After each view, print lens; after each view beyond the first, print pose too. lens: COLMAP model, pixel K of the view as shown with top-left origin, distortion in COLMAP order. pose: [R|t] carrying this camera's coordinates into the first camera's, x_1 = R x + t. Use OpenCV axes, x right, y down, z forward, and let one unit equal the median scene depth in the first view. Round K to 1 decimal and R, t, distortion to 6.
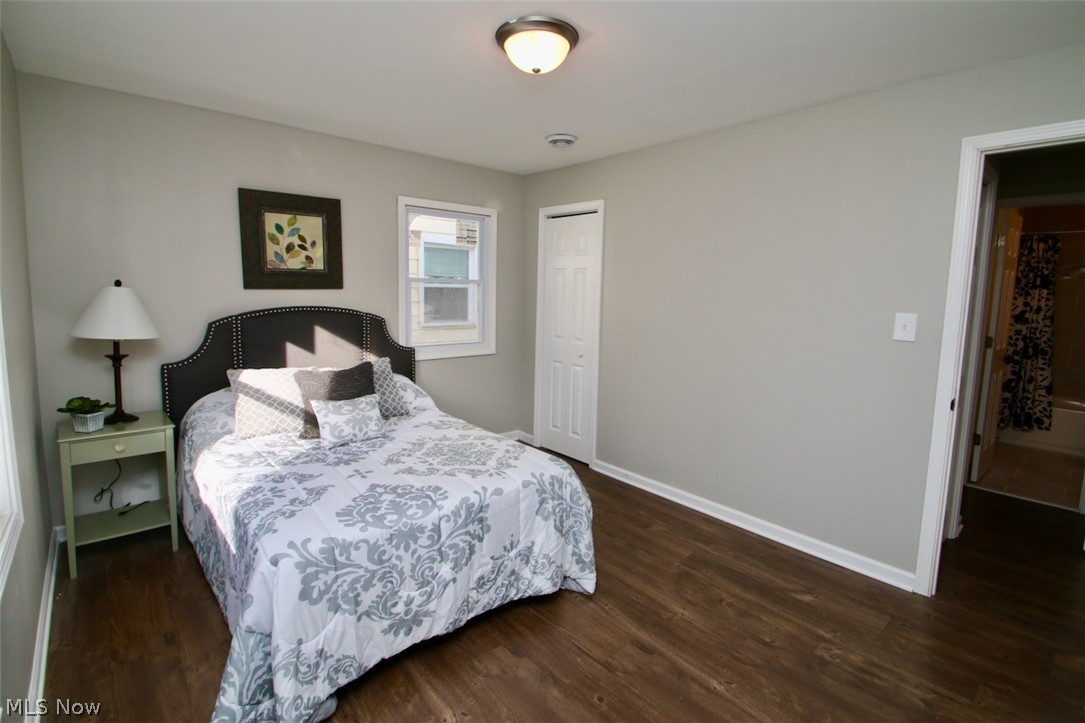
lens RADIAL K [[505.3, 0, 535.1], [0, 505.3, 343.2], [0, 0, 1]] dist [0.013438, -0.017159]
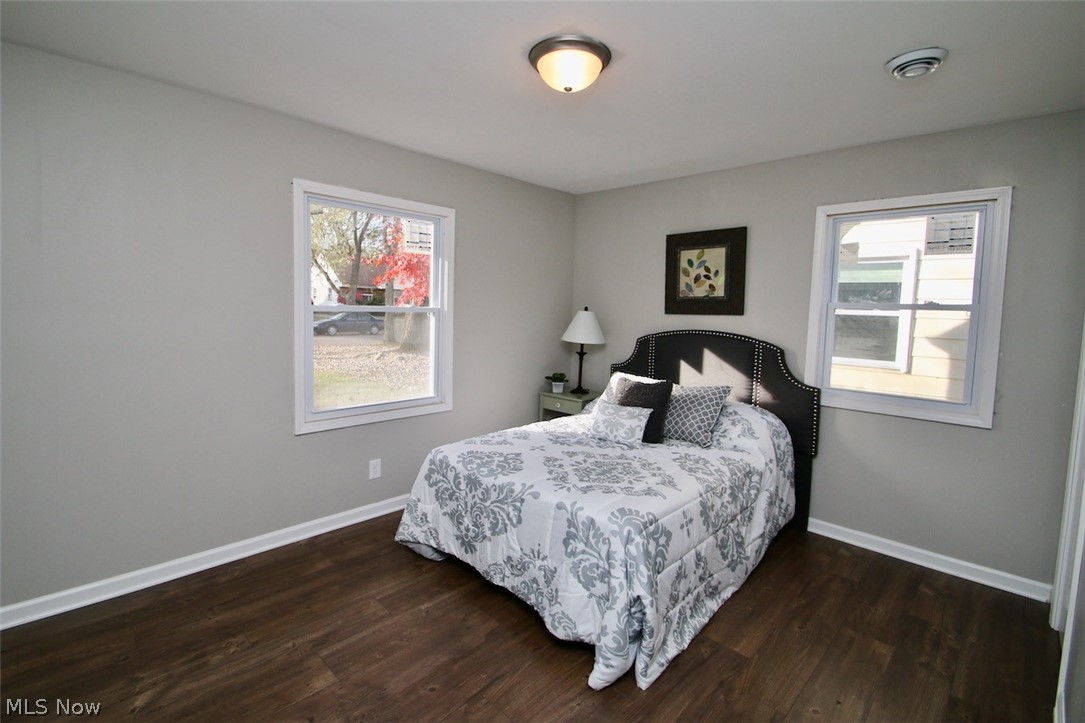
lens RADIAL K [[505.3, 0, 535.1], [0, 505.3, 343.2], [0, 0, 1]] dist [0.013438, -0.017159]
pose [[0.073819, 0.054226, -0.995796, 0.791637], [-0.132132, 0.990249, 0.044129, -0.057822], [0.988480, 0.128319, 0.080264, 0.710286]]
